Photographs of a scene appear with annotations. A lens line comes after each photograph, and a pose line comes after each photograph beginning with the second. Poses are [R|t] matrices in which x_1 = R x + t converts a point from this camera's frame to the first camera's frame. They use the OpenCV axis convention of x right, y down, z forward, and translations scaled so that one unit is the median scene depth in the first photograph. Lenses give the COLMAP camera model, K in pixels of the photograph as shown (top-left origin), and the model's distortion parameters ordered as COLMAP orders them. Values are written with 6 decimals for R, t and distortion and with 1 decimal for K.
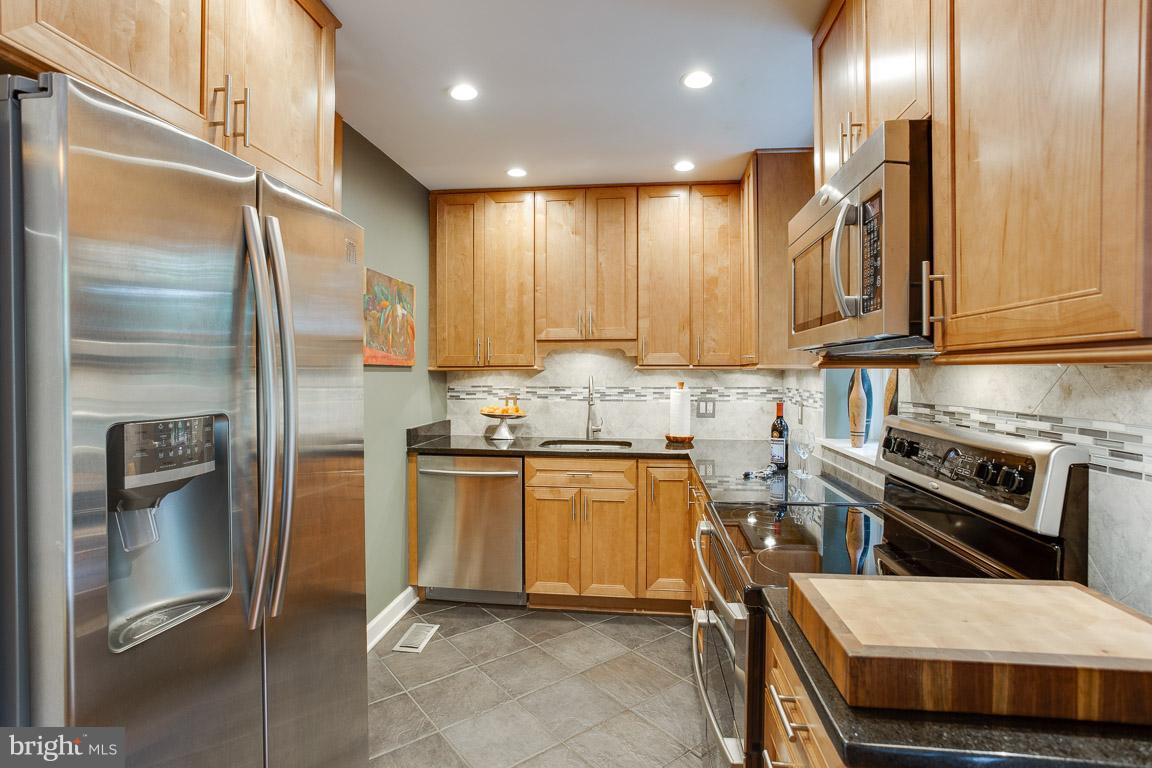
lens RADIAL K [[566.6, 0, 595.4], [0, 566.6, 380.1], [0, 0, 1]] dist [-0.044934, 0.010707]
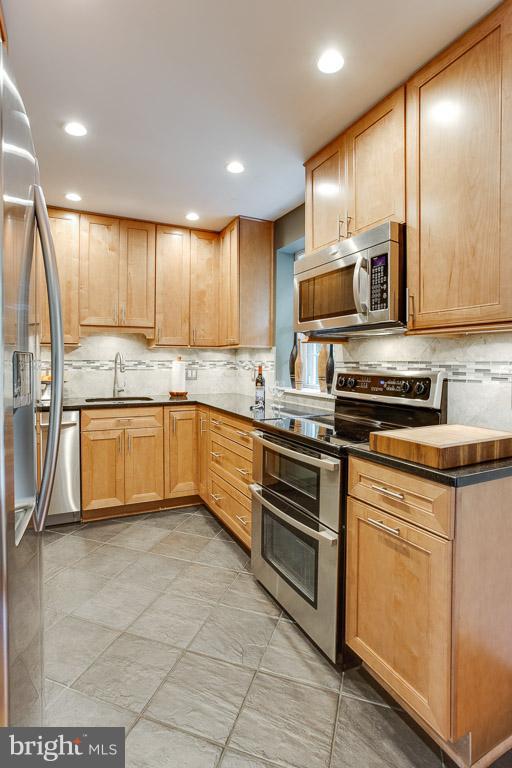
lens RADIAL K [[377.7, 0, 268.4], [0, 377.7, 368.5], [0, 0, 1]] dist [-0.044934, 0.010707]
pose [[0.843844, -0.010803, 0.536479, -0.219260], [0.005641, 0.999921, 0.011262, 0.028033], [-0.536558, -0.006477, 0.843838, 0.009423]]
